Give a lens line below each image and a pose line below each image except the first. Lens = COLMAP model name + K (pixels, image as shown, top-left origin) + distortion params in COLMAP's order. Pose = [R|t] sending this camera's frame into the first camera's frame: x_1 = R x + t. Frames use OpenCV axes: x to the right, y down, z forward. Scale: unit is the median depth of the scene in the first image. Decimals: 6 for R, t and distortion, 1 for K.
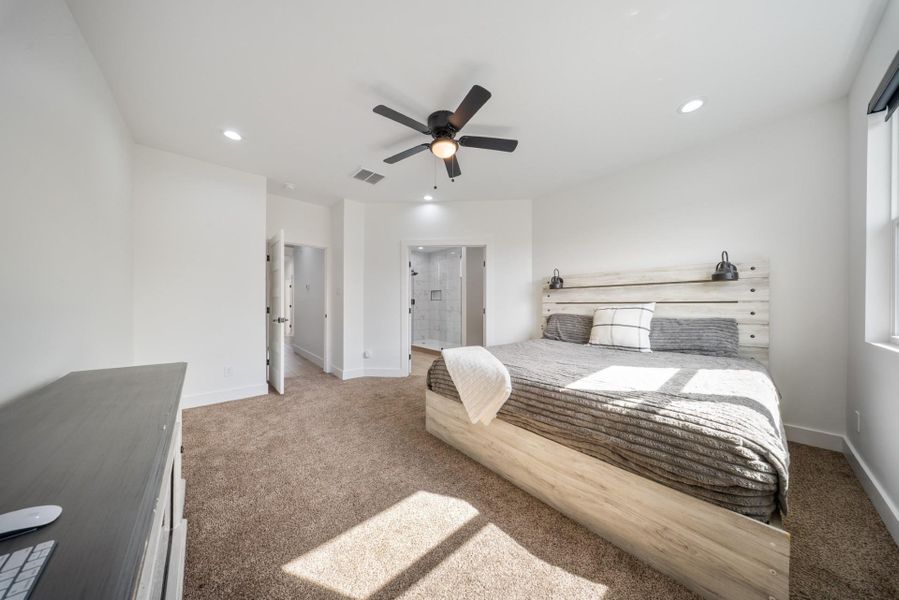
lens RADIAL K [[270.7, 0, 447.3], [0, 270.7, 305.5], [0, 0, 1]] dist [0.000463, 0.000006]
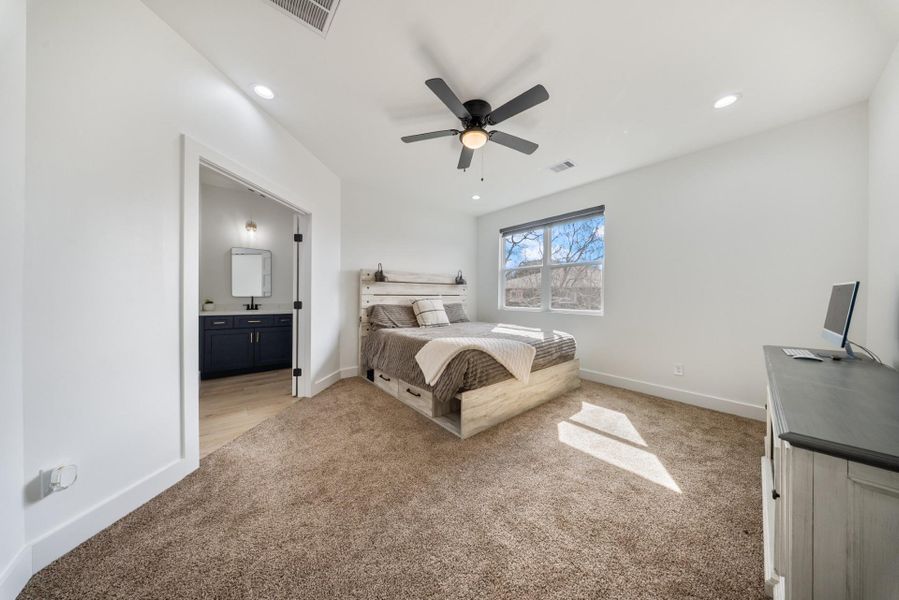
lens RADIAL K [[258.8, 0, 449.5], [0, 258.8, 300.0], [0, 0, 1]] dist [0.000522, 0.000015]
pose [[0.024482, -0.020763, 0.999485, -0.758356], [-0.007552, 0.999752, 0.020954, -0.014811], [-0.999672, -0.008061, 0.024319, 0.839579]]
